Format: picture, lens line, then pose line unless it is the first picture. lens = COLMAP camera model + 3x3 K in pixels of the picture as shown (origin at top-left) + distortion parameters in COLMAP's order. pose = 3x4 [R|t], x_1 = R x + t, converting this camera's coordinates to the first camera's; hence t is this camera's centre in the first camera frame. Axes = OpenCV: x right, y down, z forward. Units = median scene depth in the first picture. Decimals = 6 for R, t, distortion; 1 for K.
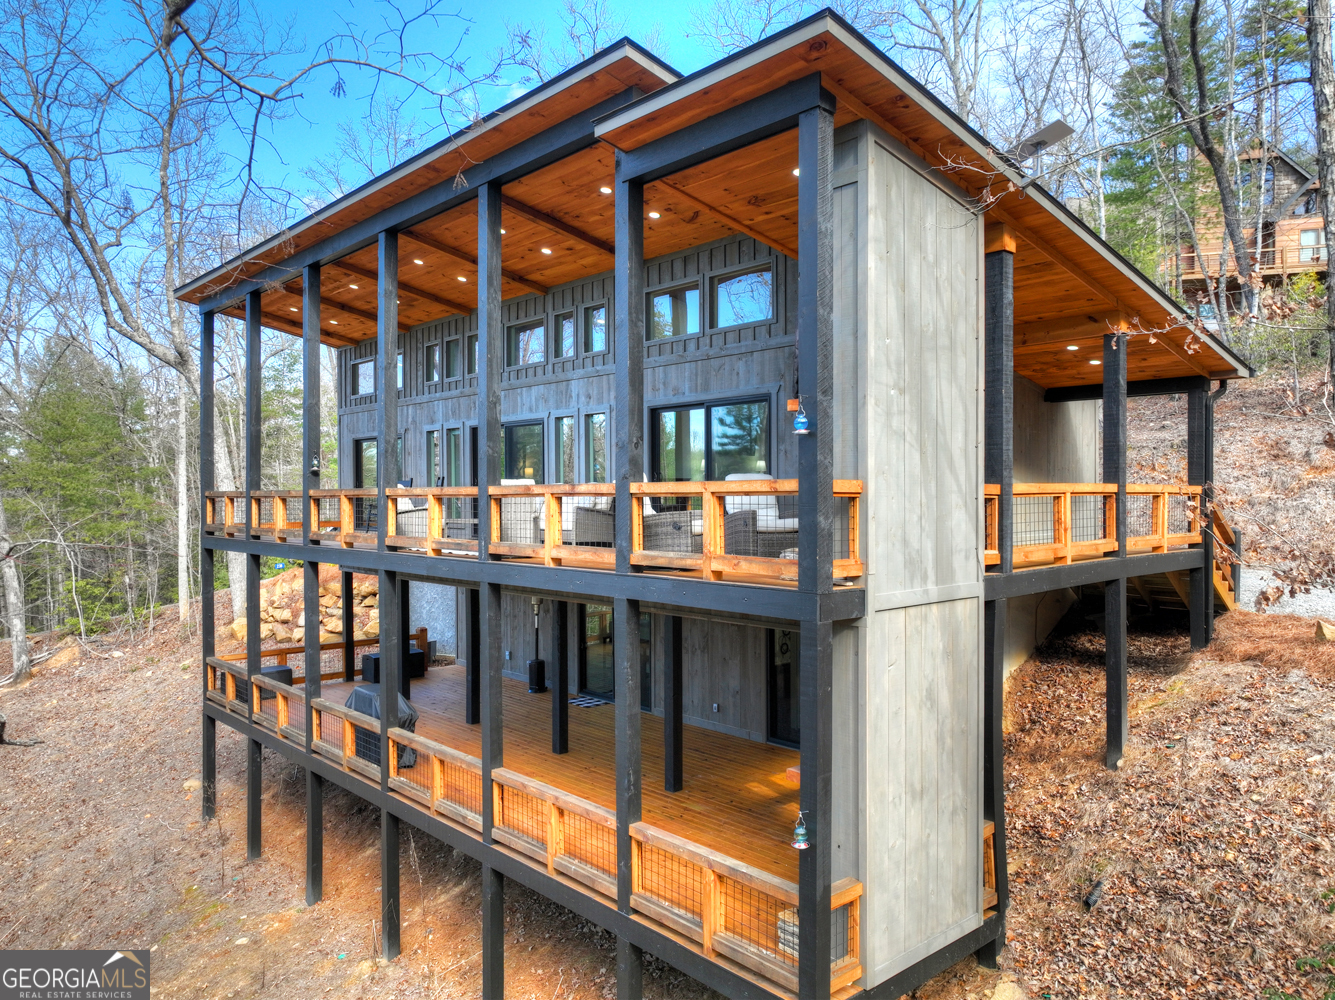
lens RADIAL K [[945.0, 0, 667.5], [0, 945.0, 500.0], [0, 0, 1]] dist [-0.008105, 0.025368]
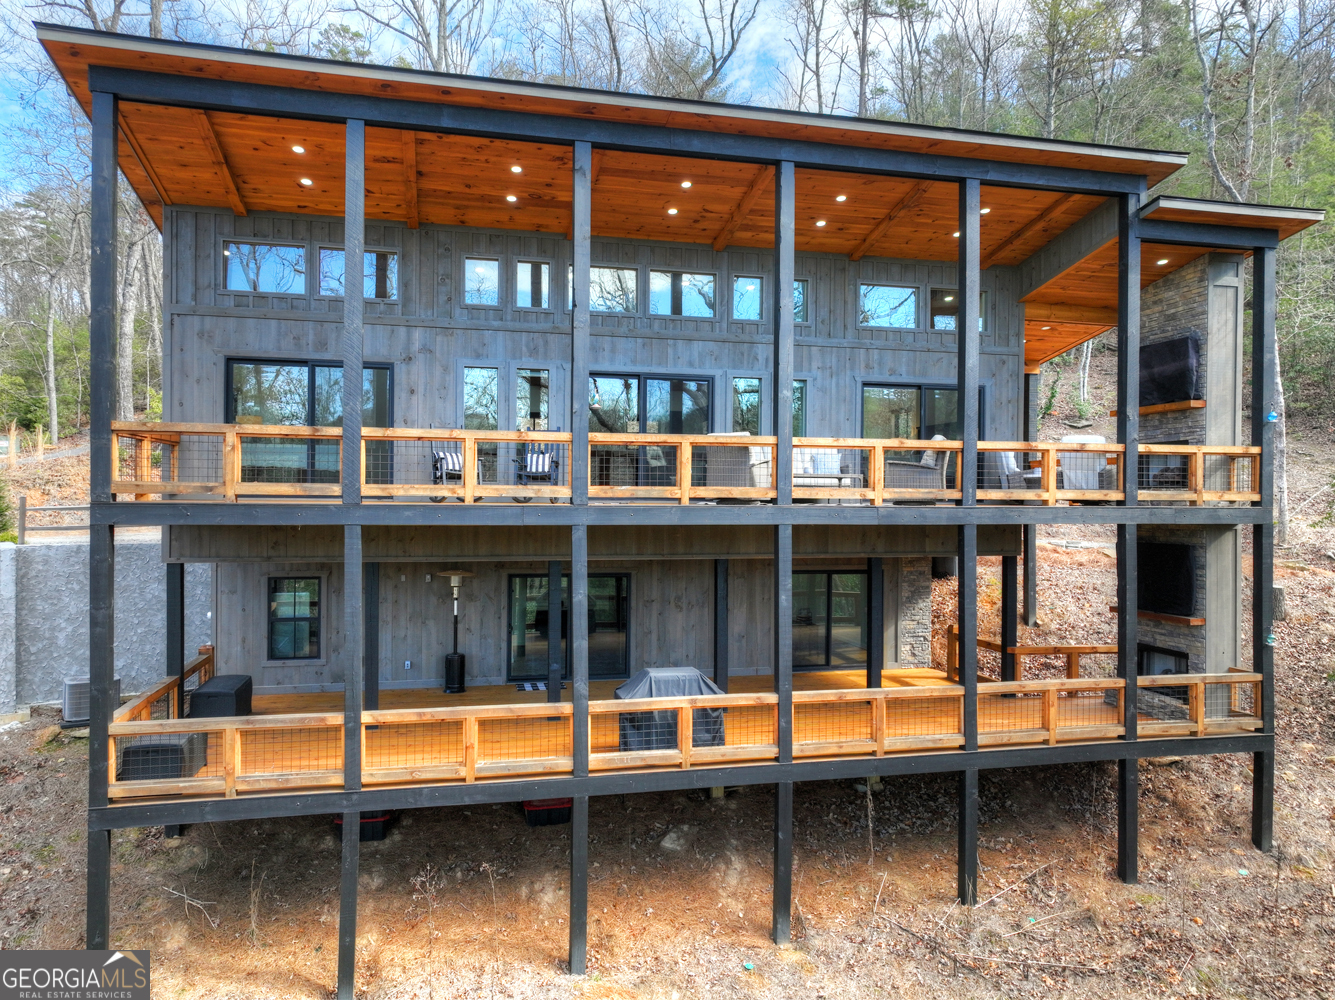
lens RADIAL K [[945.0, 0, 667.5], [0, 945.0, 500.0], [0, 0, 1]] dist [-0.008105, 0.025368]
pose [[0.473418, 0.005218, 0.880822, -1.340880], [-0.005167, 0.999982, -0.003147, 0.061228], [-0.880823, -0.003061, 0.473437, 0.761633]]
